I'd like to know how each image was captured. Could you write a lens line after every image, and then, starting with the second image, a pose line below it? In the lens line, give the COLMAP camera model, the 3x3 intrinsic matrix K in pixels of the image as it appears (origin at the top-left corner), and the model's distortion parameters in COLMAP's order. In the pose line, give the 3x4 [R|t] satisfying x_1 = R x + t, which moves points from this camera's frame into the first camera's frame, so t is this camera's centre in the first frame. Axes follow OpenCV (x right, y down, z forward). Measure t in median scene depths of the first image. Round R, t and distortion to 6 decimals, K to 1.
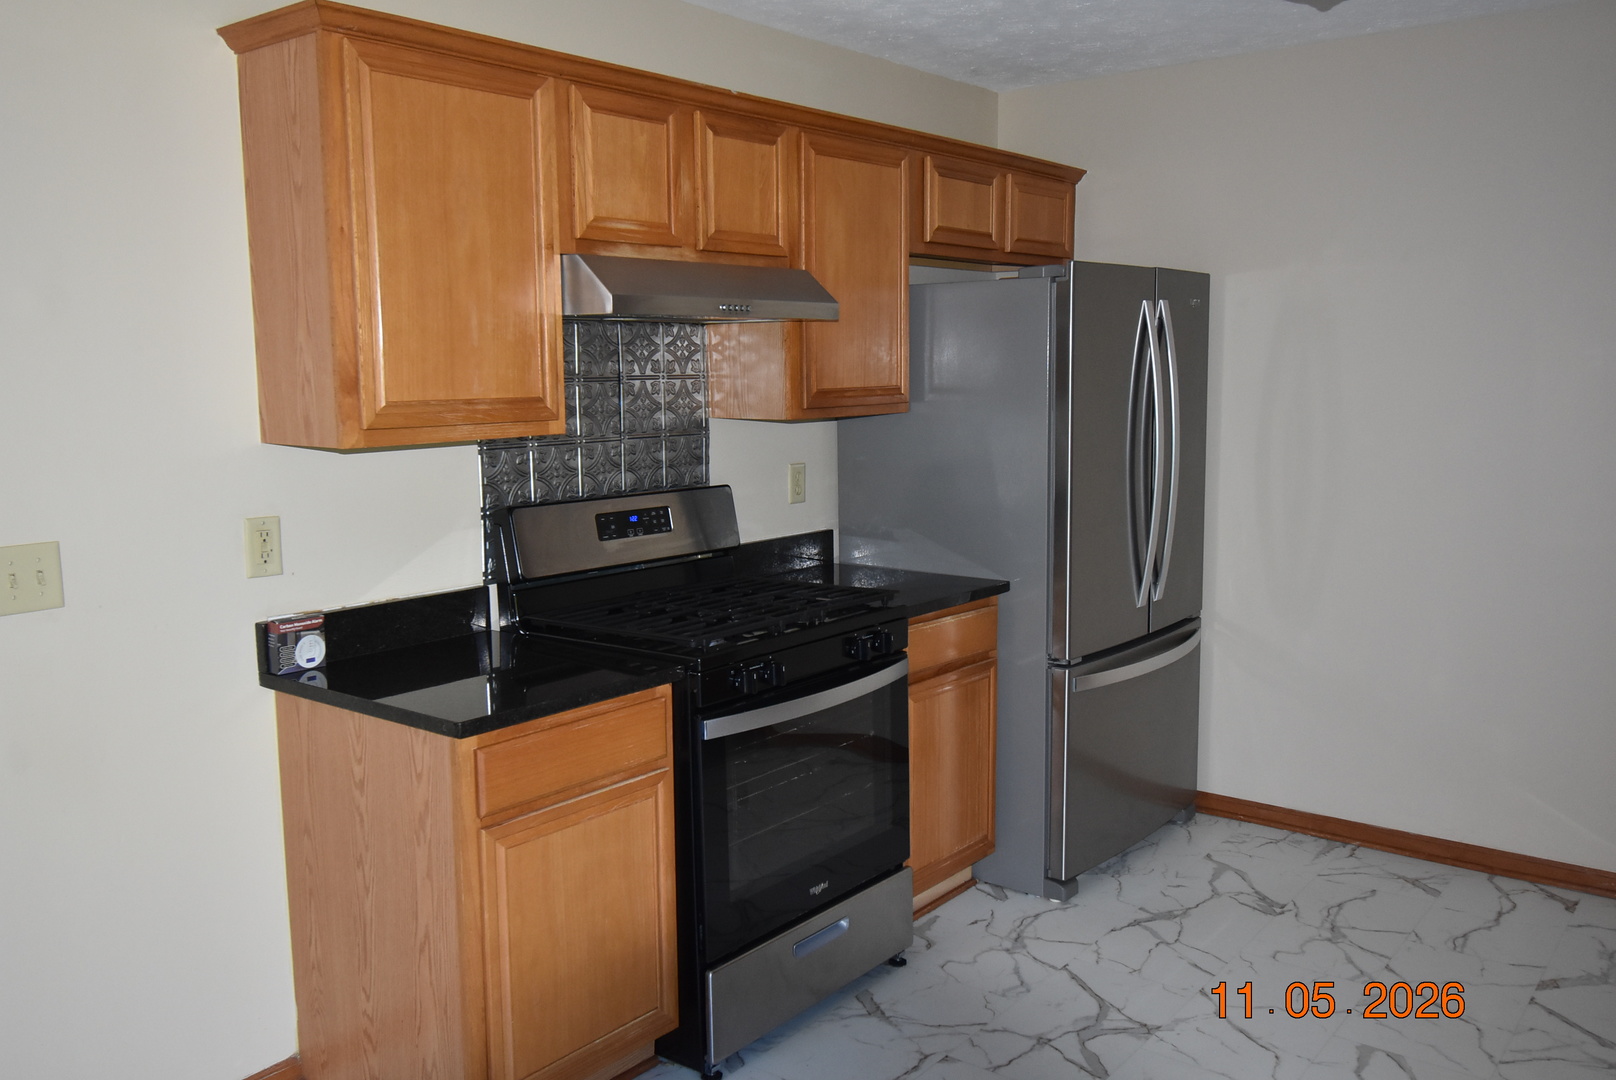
lens RADIAL K [[1322.8, 0, 807.0], [0, 1322.8, 541.5], [0, 0, 1]] dist [0.002078, -0.015410]
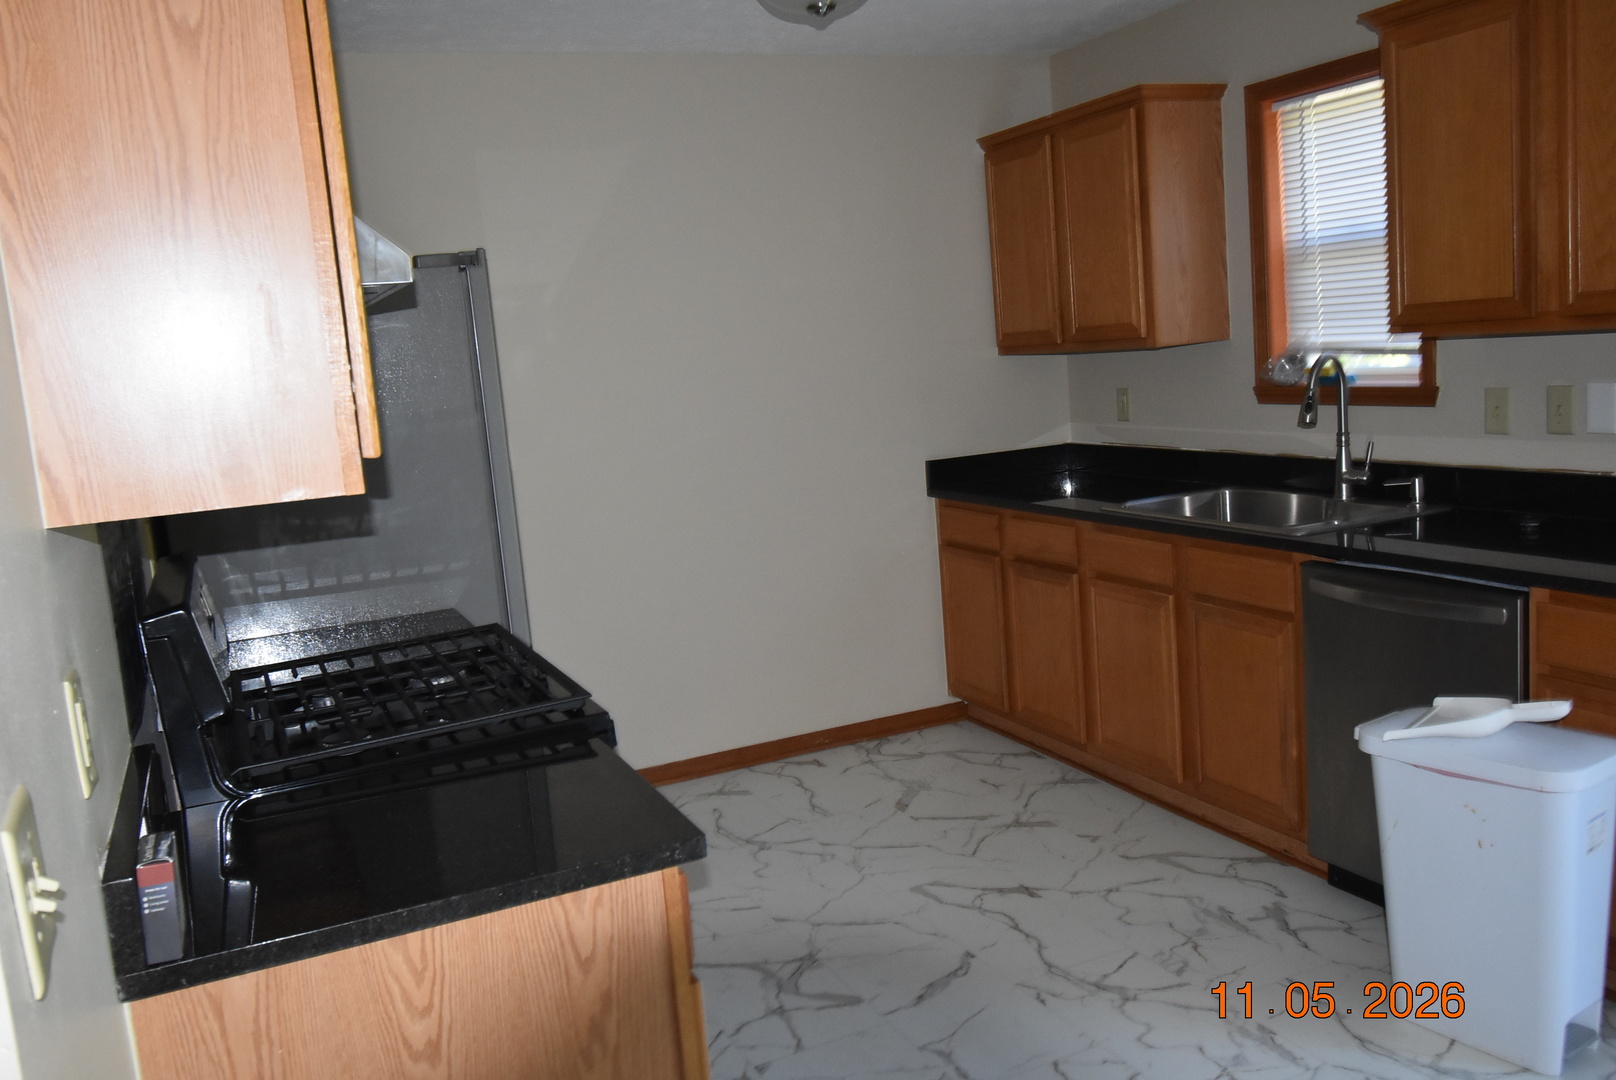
lens RADIAL K [[1322.8, 0, 806.5], [0, 1322.8, 537.7], [0, 0, 1]] dist [0.002078, -0.015410]
pose [[0.453315, -0.158283, 0.877184, -0.627426], [0.193099, 0.978176, 0.076717, -0.047233], [-0.870183, 0.134606, 0.473986, 0.448771]]
